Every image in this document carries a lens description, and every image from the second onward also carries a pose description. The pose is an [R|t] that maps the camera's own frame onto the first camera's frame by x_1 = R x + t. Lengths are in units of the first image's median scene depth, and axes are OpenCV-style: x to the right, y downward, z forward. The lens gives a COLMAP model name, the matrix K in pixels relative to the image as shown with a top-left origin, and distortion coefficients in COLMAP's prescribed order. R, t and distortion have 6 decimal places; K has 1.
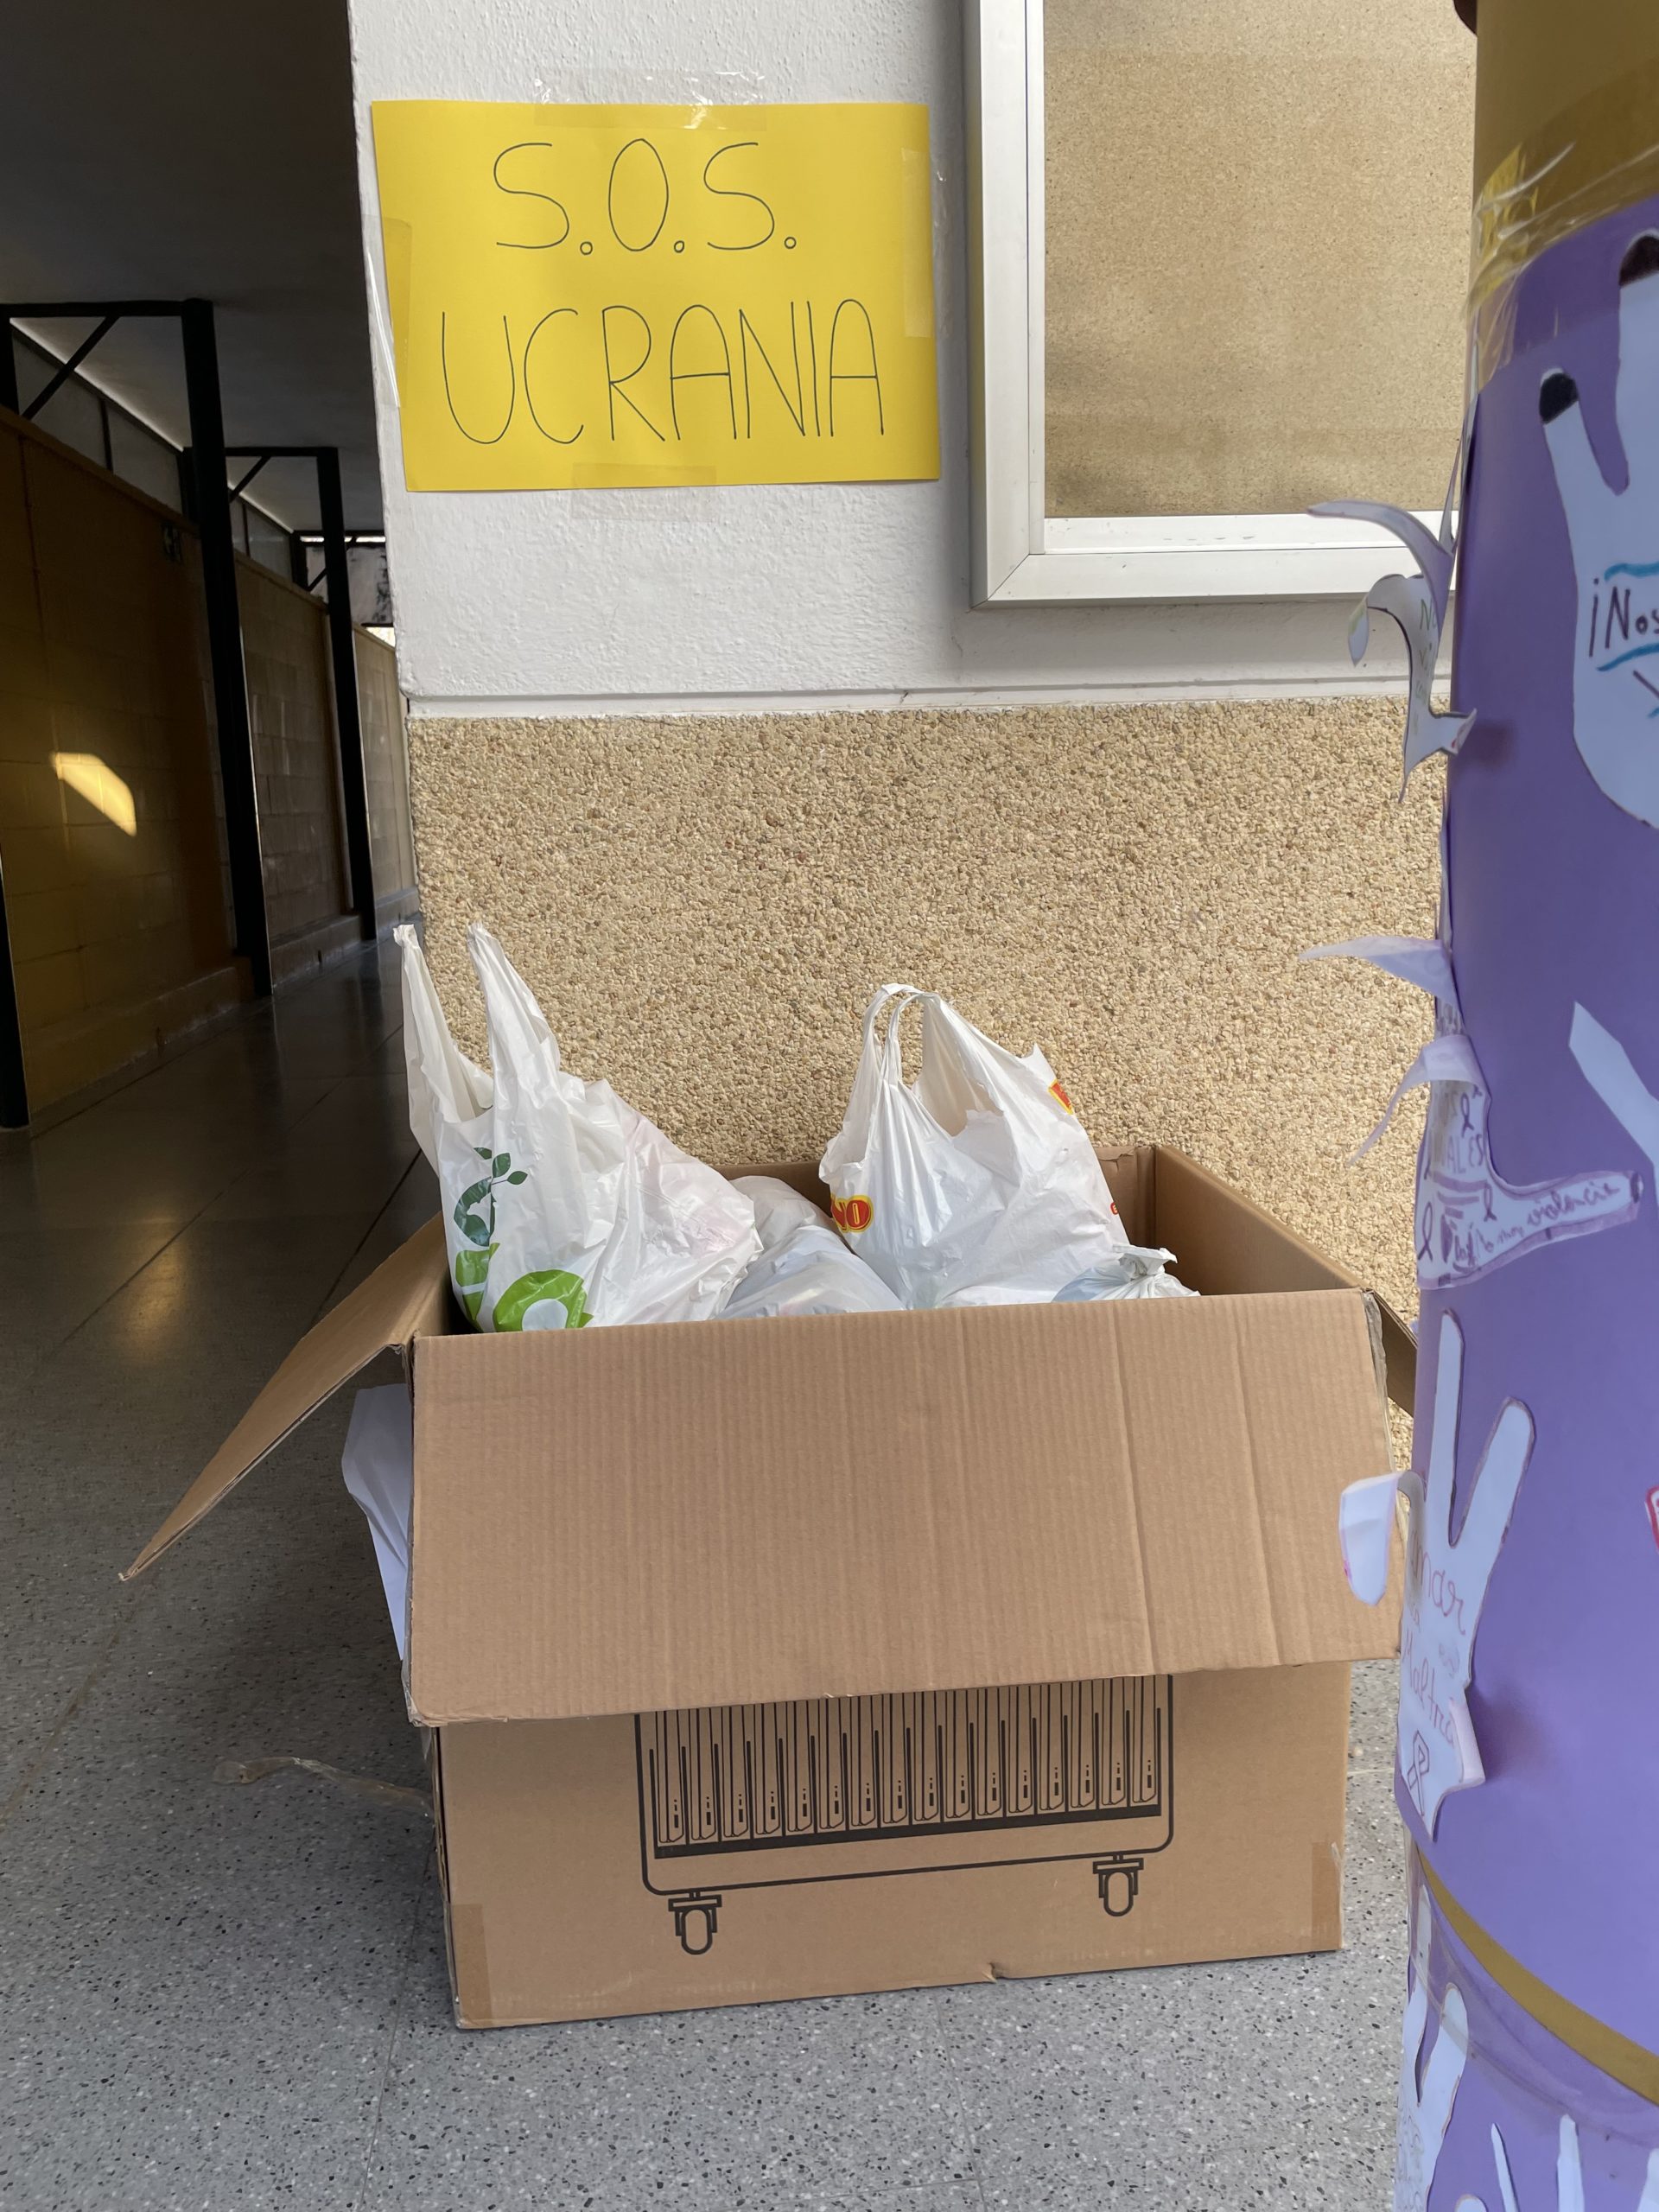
lens RADIAL K [[1672.8, 0, 822.1], [0, 1672.8, 1105.5], [0, 0, 1]] dist [0.069459, -0.006832]
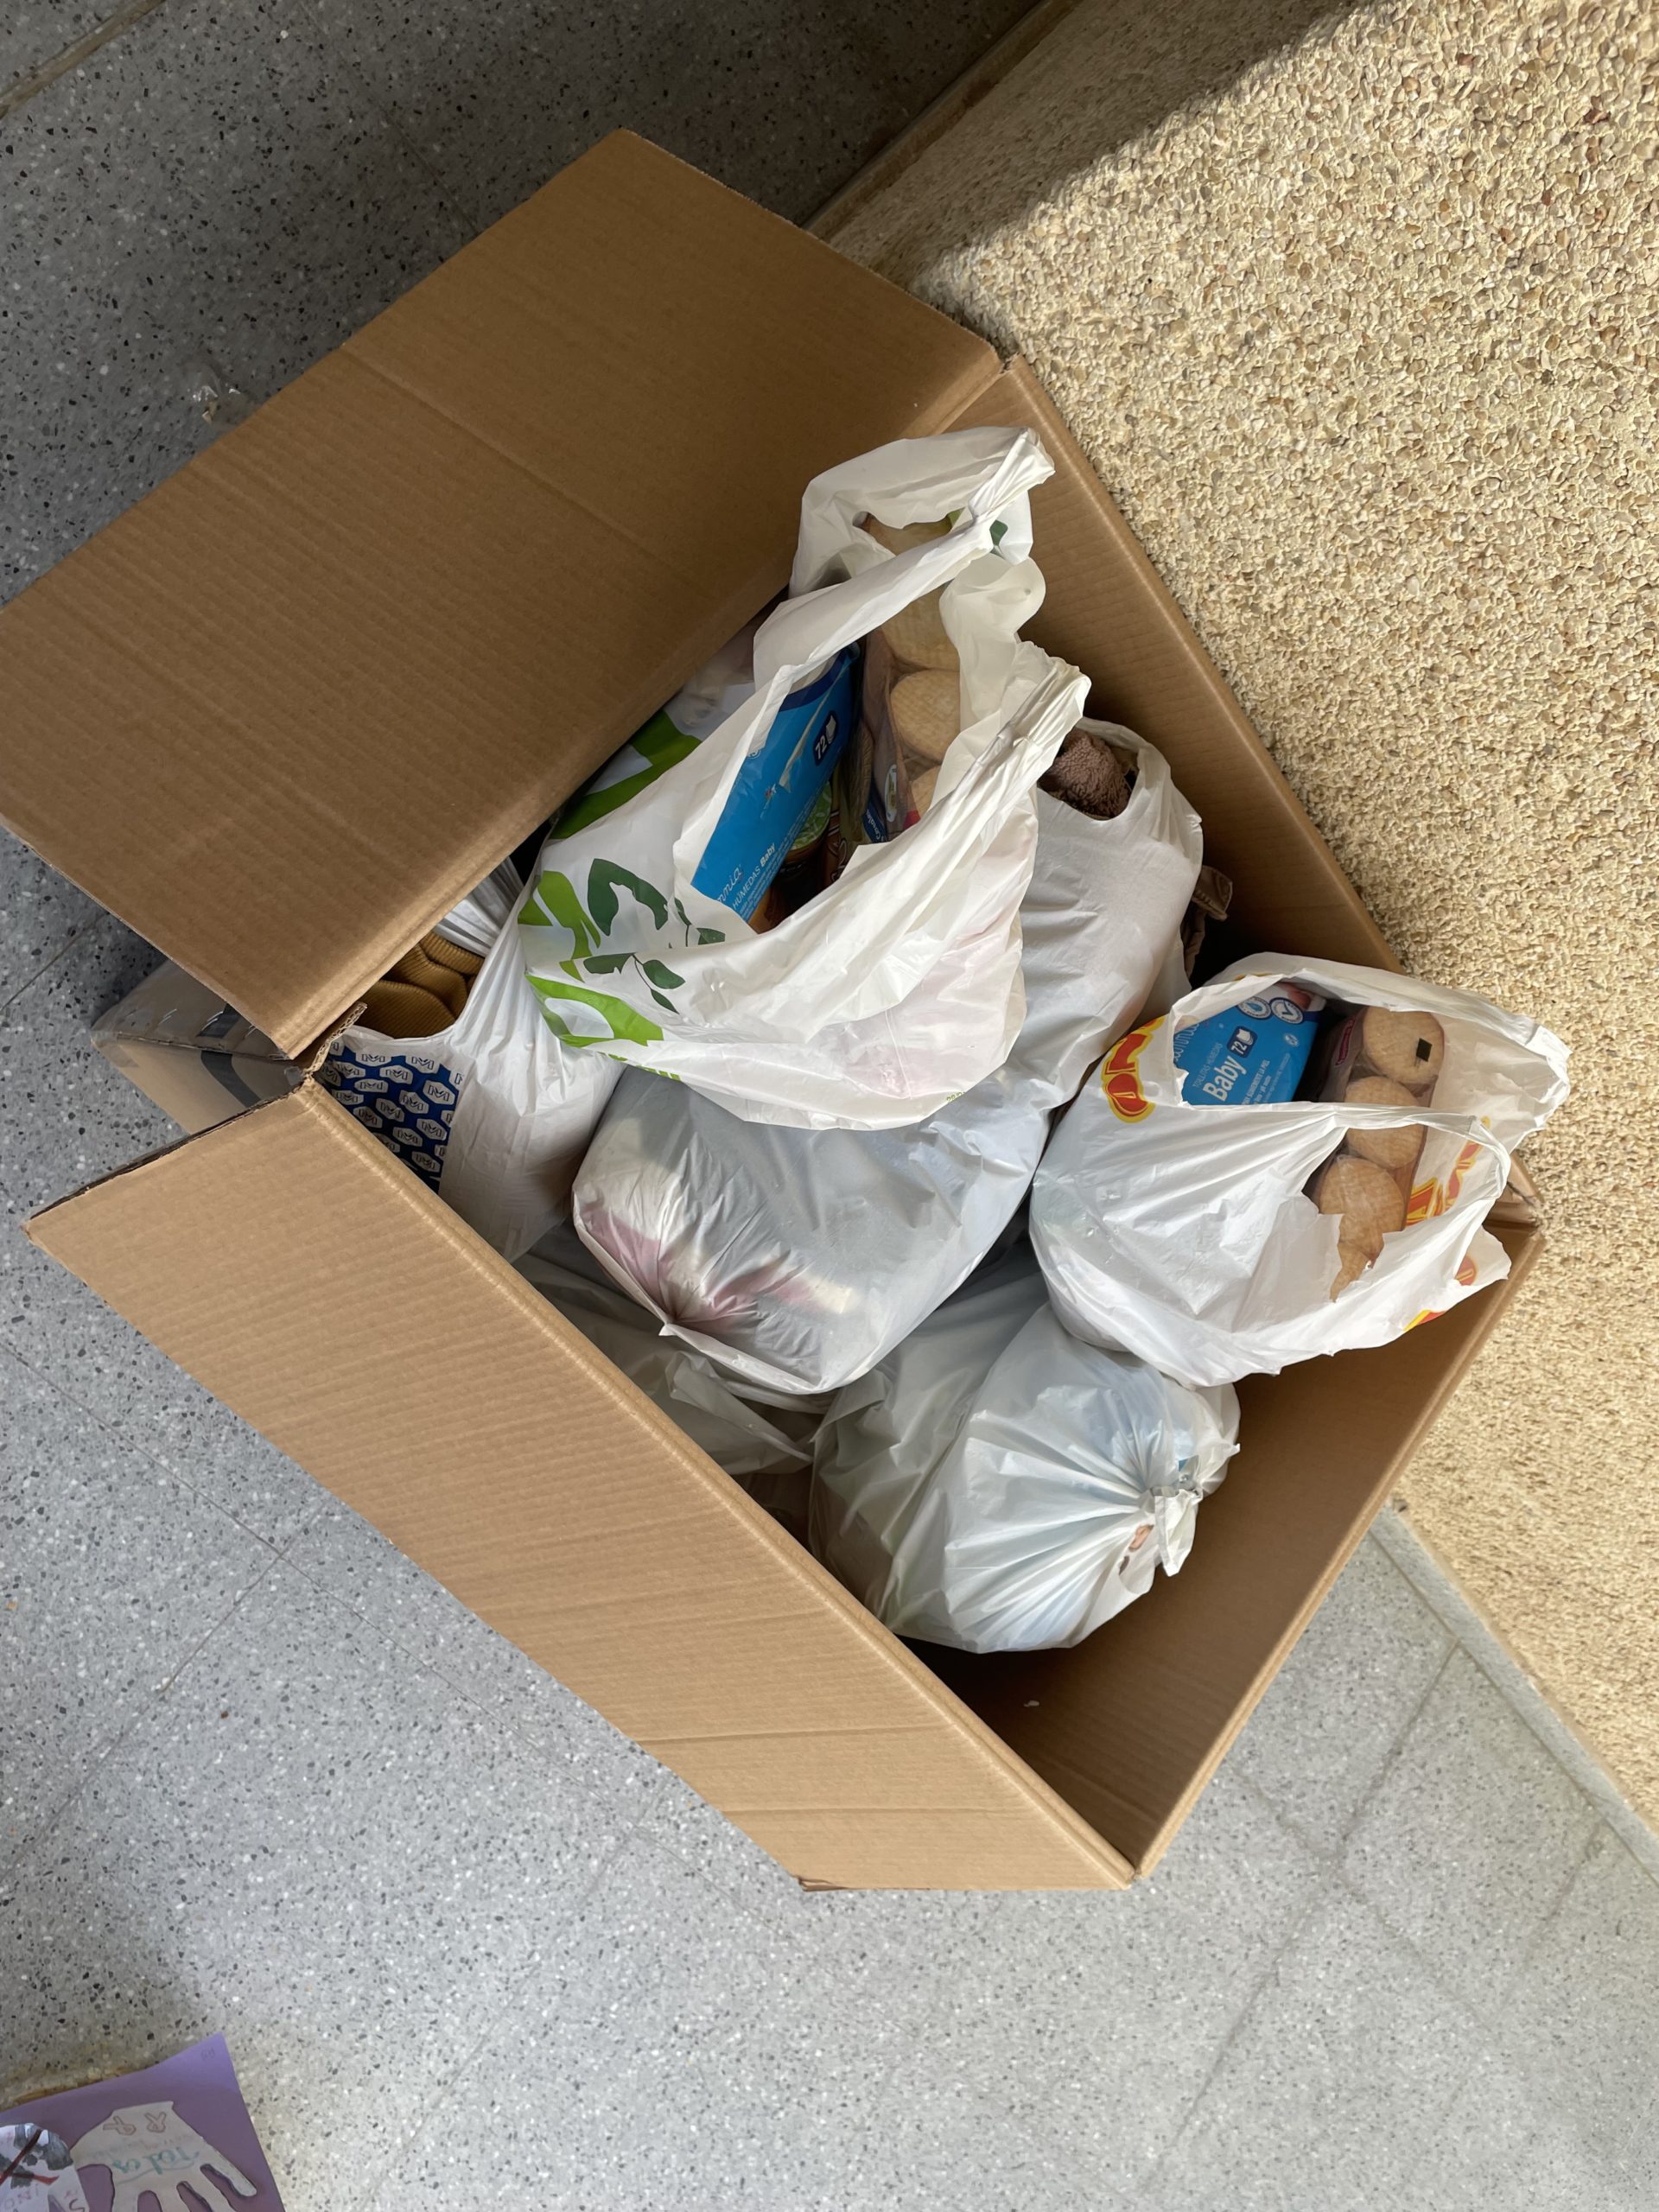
lens RADIAL K [[1672.8, 0, 842.5], [0, 1672.8, 1114.4], [0, 0, 1]] dist [0.069459, -0.006832]
pose [[0.513301, 0.750329, 0.416568, -0.297284], [-0.663926, 0.039613, 0.746748, -0.342205], [0.543805, -0.659877, 0.518497, 0.609303]]
